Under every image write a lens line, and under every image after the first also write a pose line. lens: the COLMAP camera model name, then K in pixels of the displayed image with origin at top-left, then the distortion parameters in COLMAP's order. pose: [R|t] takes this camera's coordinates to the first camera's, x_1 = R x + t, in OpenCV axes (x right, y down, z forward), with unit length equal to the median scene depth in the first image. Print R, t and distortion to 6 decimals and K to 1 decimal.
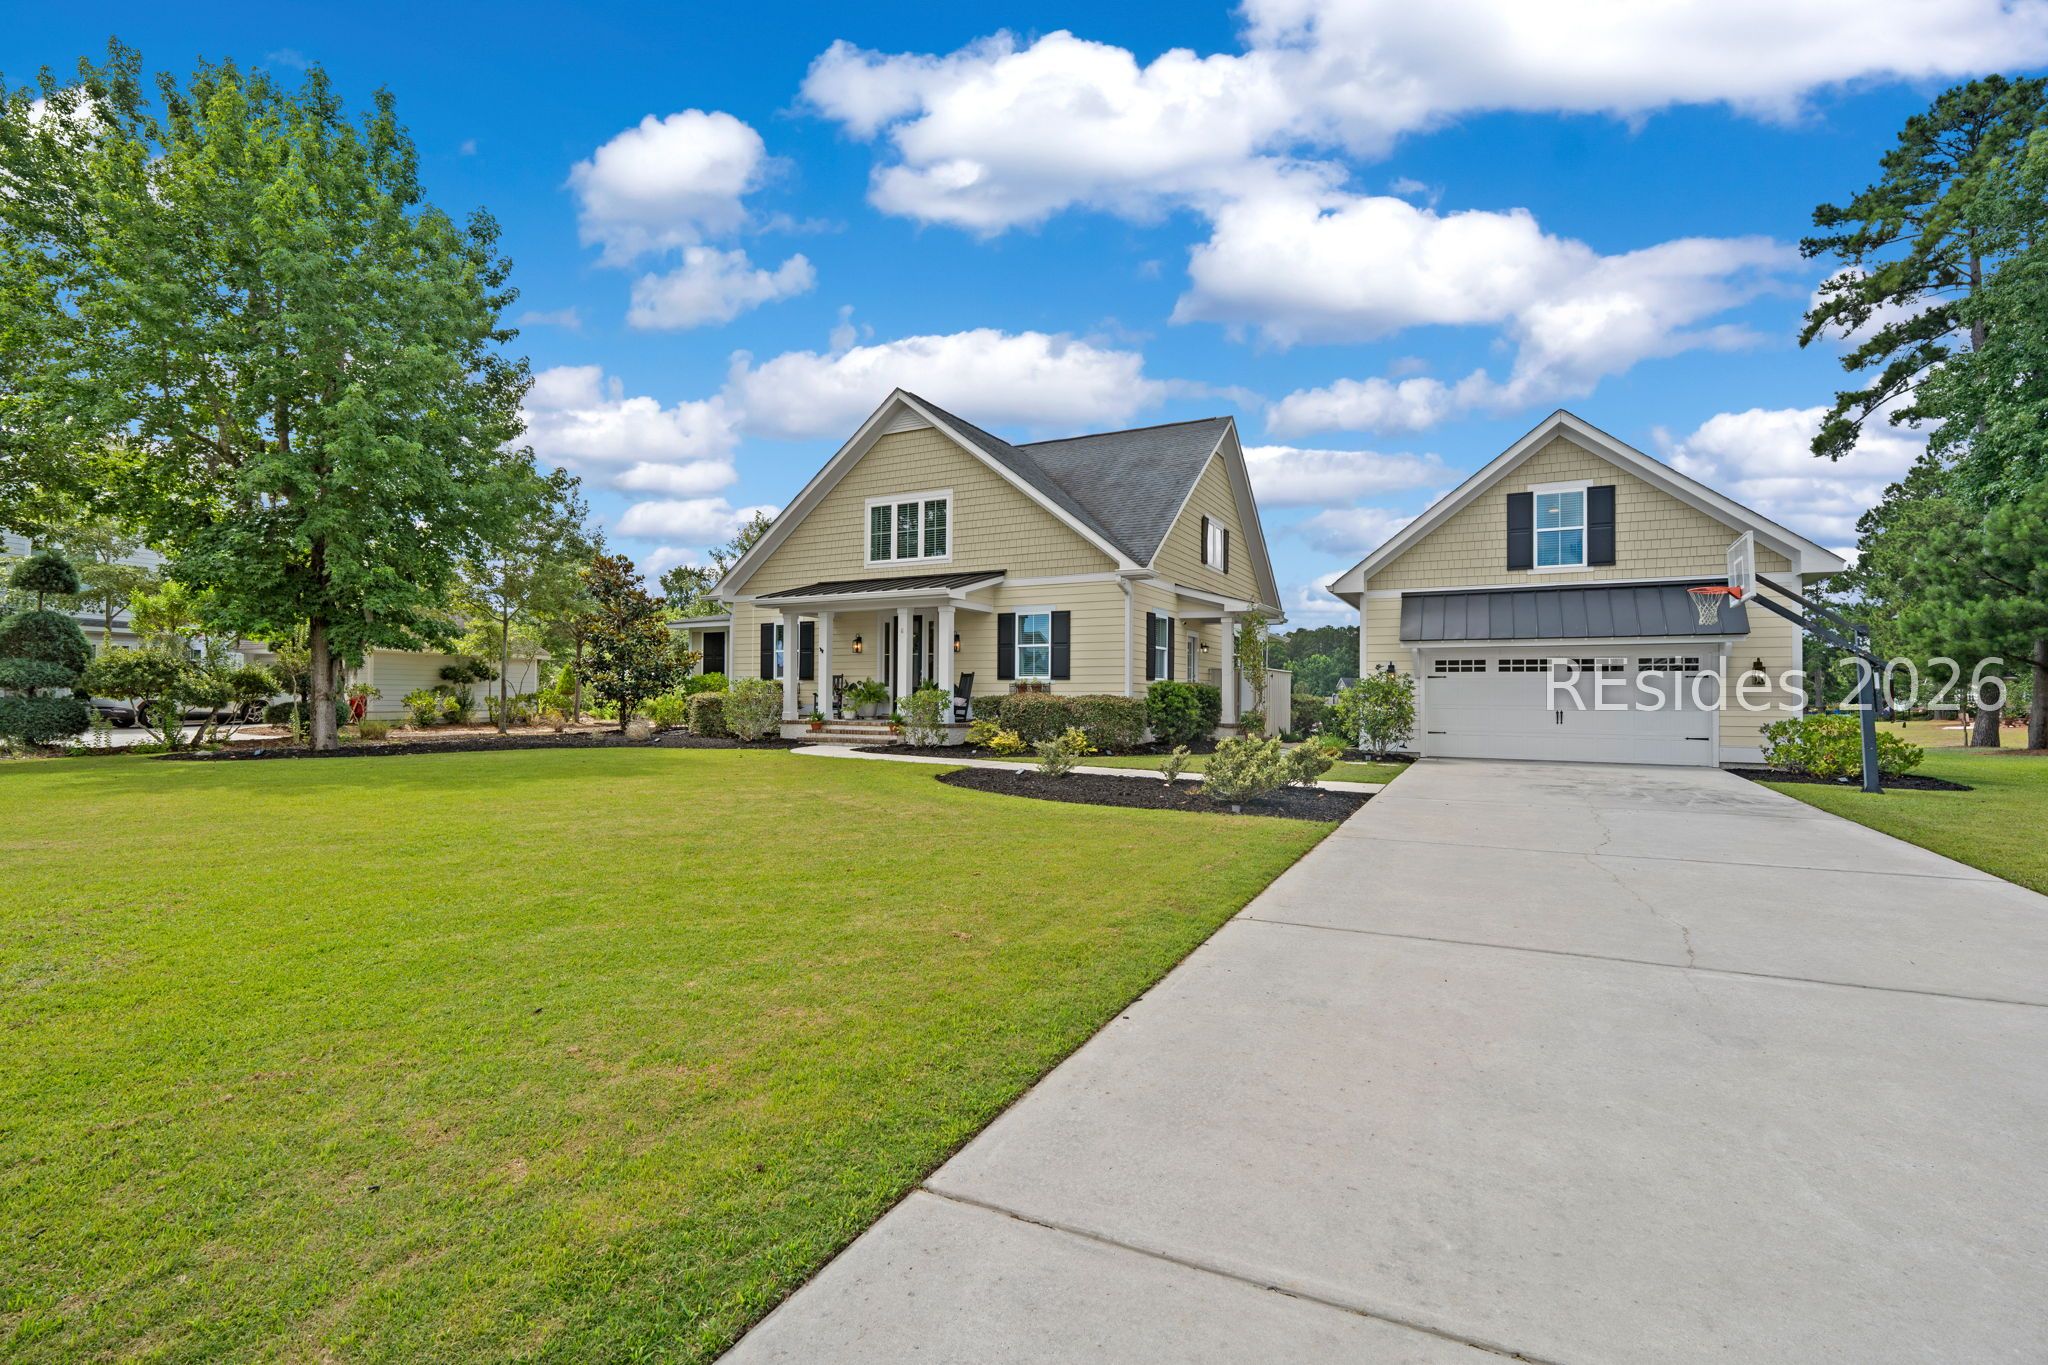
lens RADIAL K [[917.4, 0, 1021.9], [0, 917.4, 684.4], [0, 0, 1]] dist [-0.015408, 0.003093]
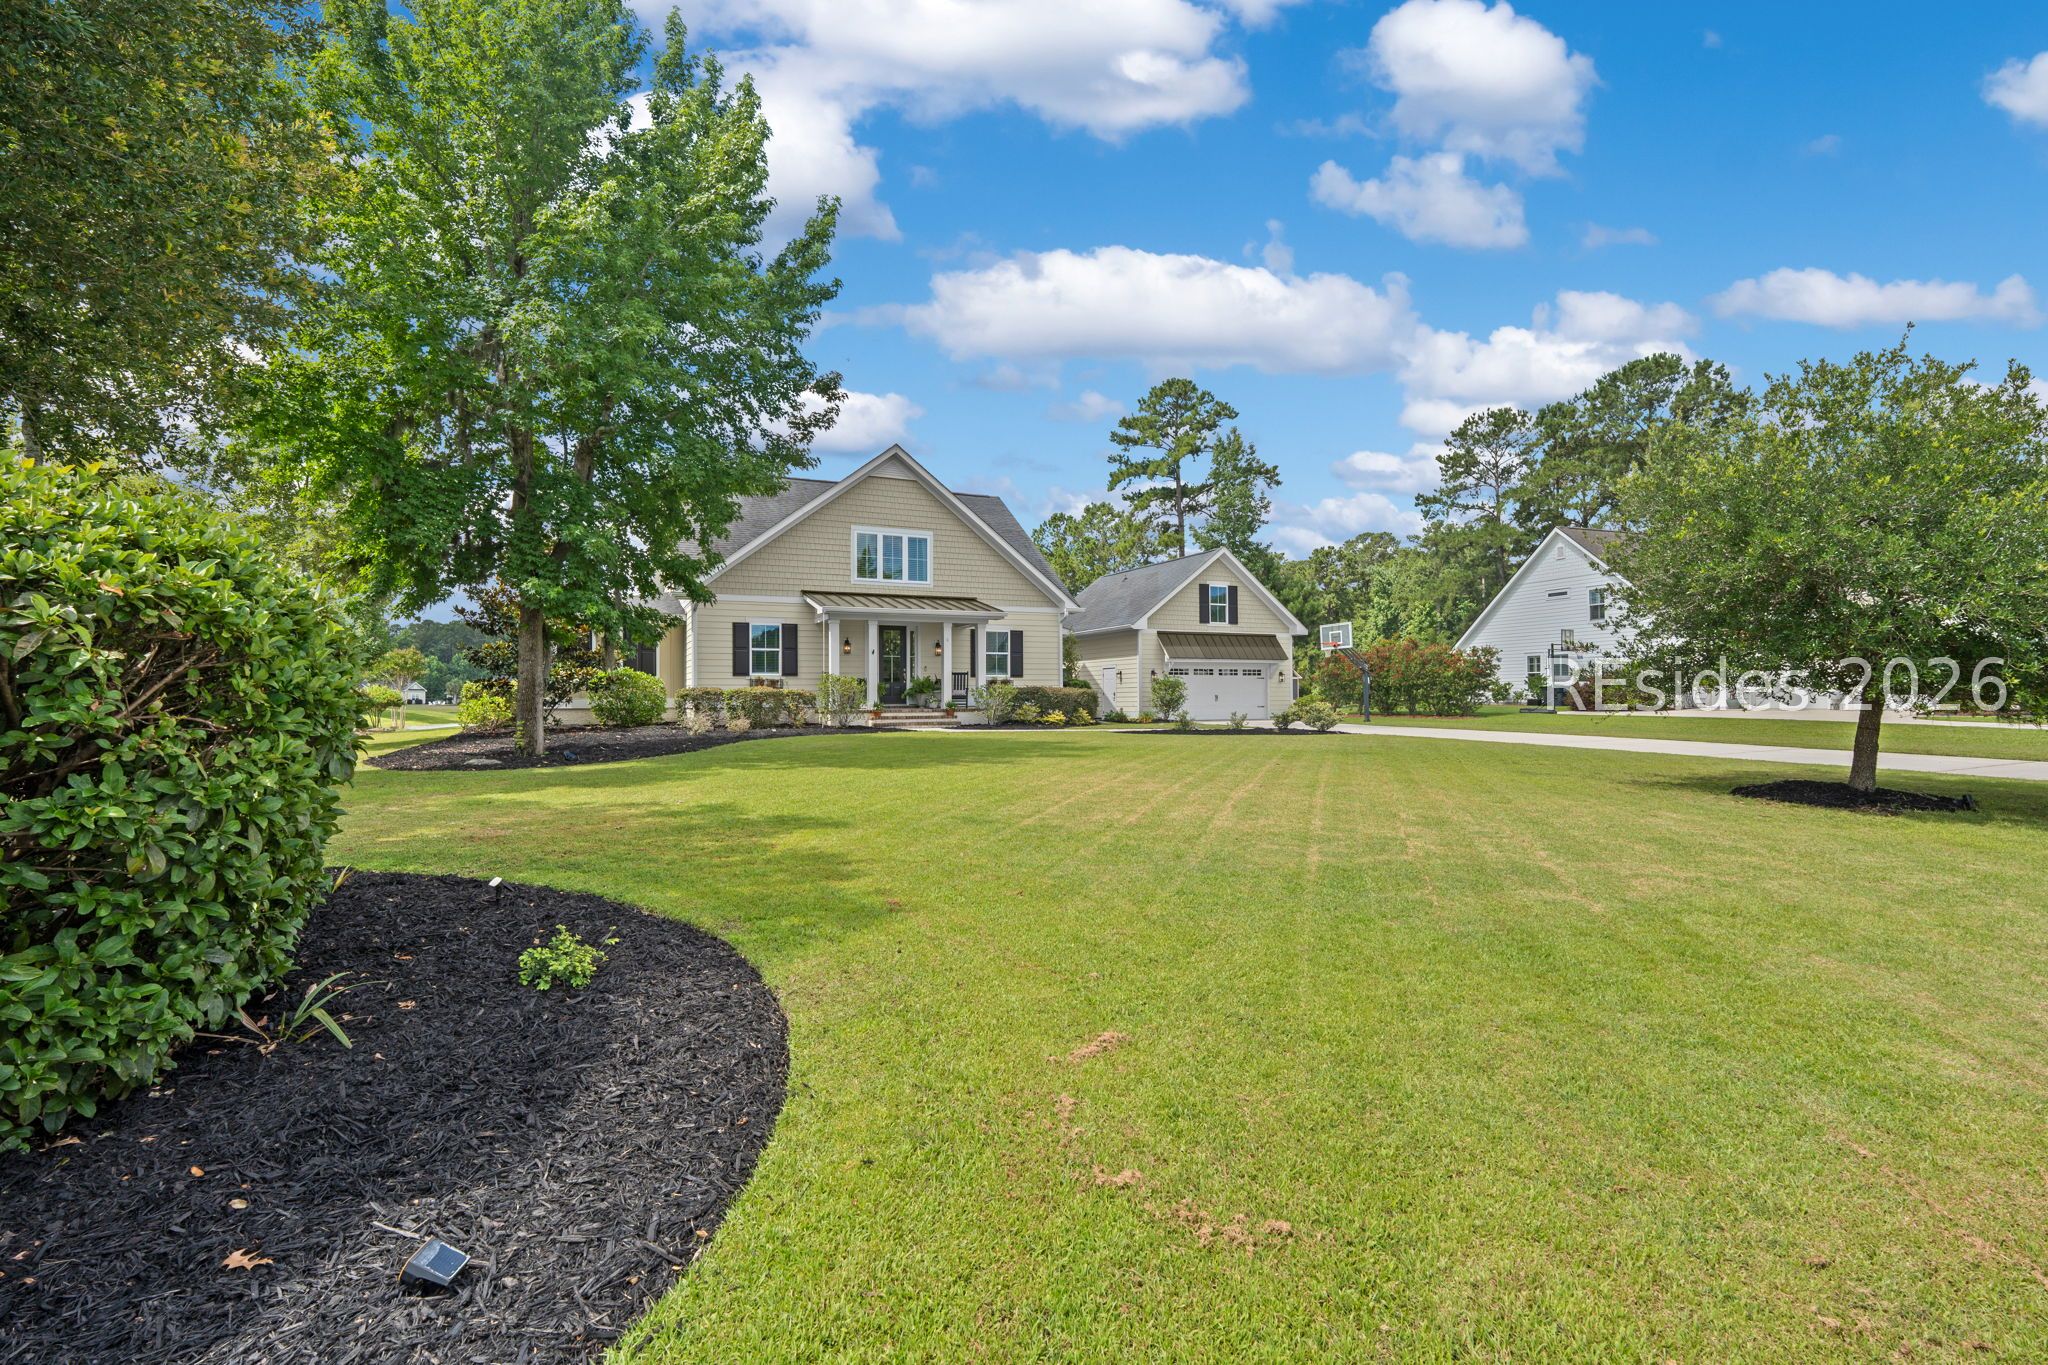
lens RADIAL K [[917.4, 0, 1021.5], [0, 917.4, 690.9], [0, 0, 1]] dist [-0.015408, 0.003093]
pose [[0.598464, -0.003942, 0.801140, -1.105380], [-0.000599, 0.999985, 0.005367, 0.008333], [-0.801149, -0.003692, 0.598453, 0.115953]]
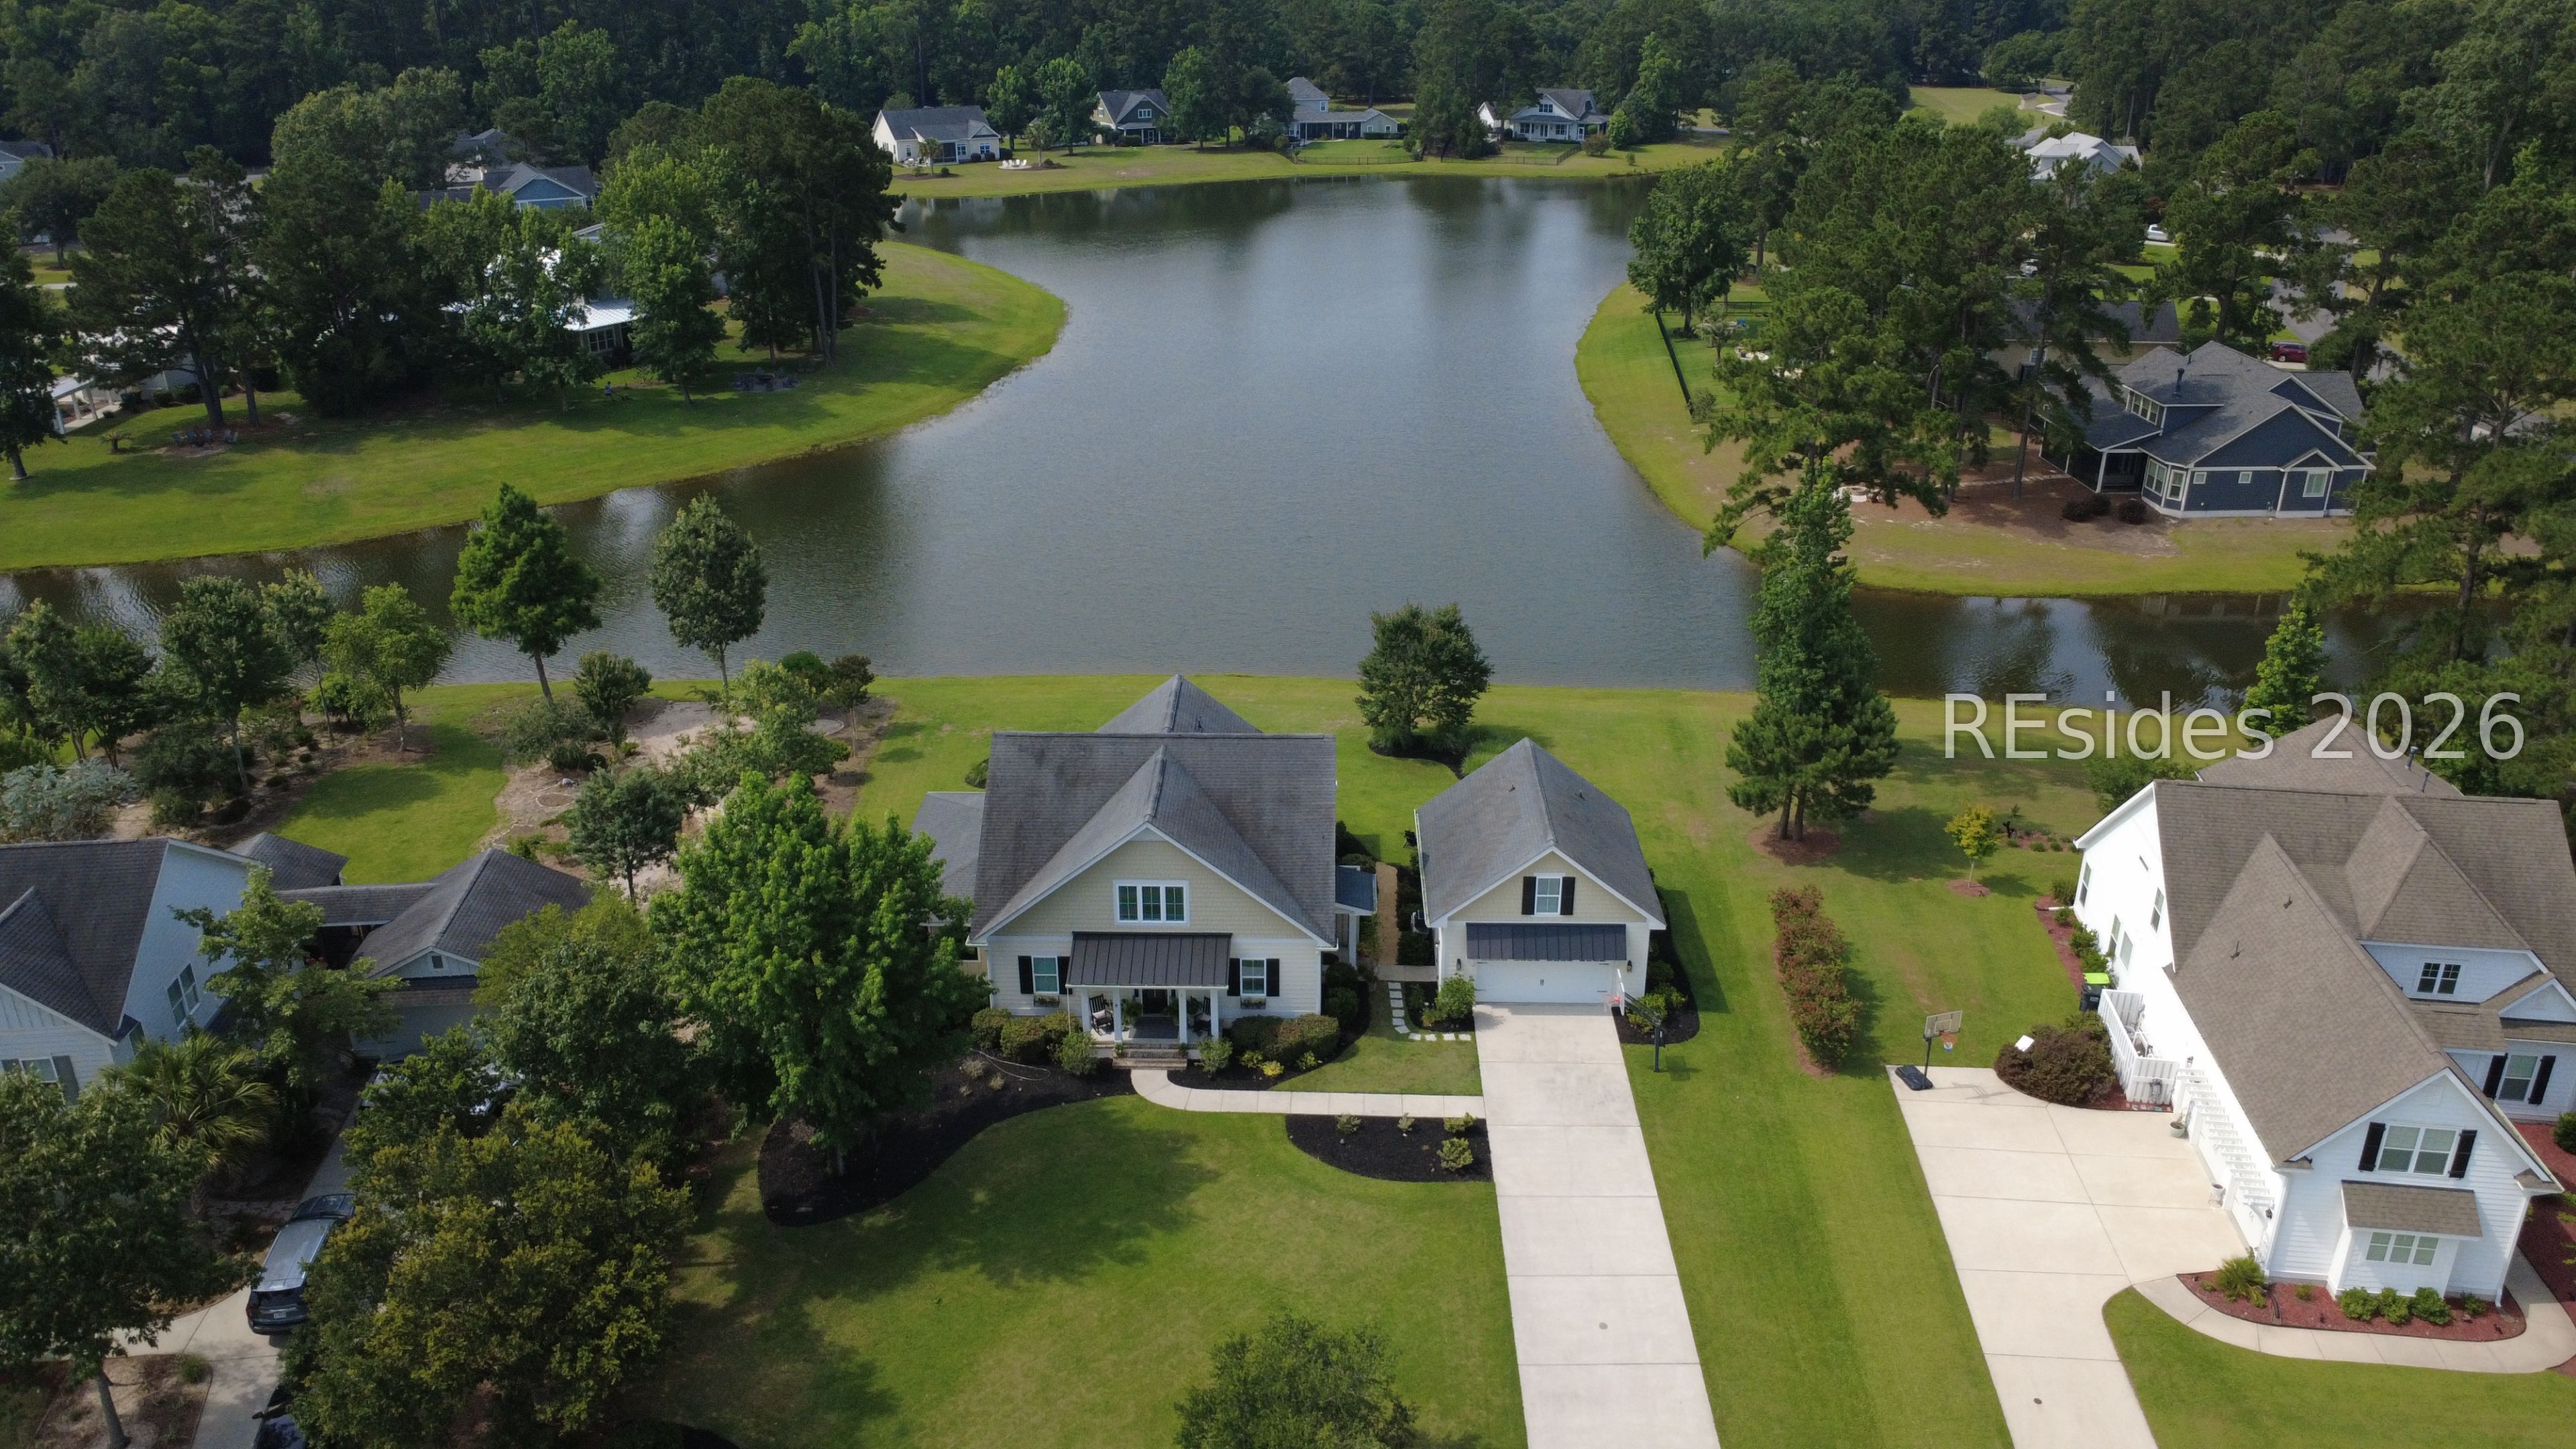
lens RADIAL K [[1878.7, 0, 1297.4], [0, 1878.7, 727.6], [0, 0, 1]] dist [-0.000830, 0.002430]
pose [[0.890954, -0.184482, 0.414930, -1.155965], [0.000358, 0.914040, 0.405624, -1.708629], [-0.454093, -0.361244, 0.814434, -1.459337]]
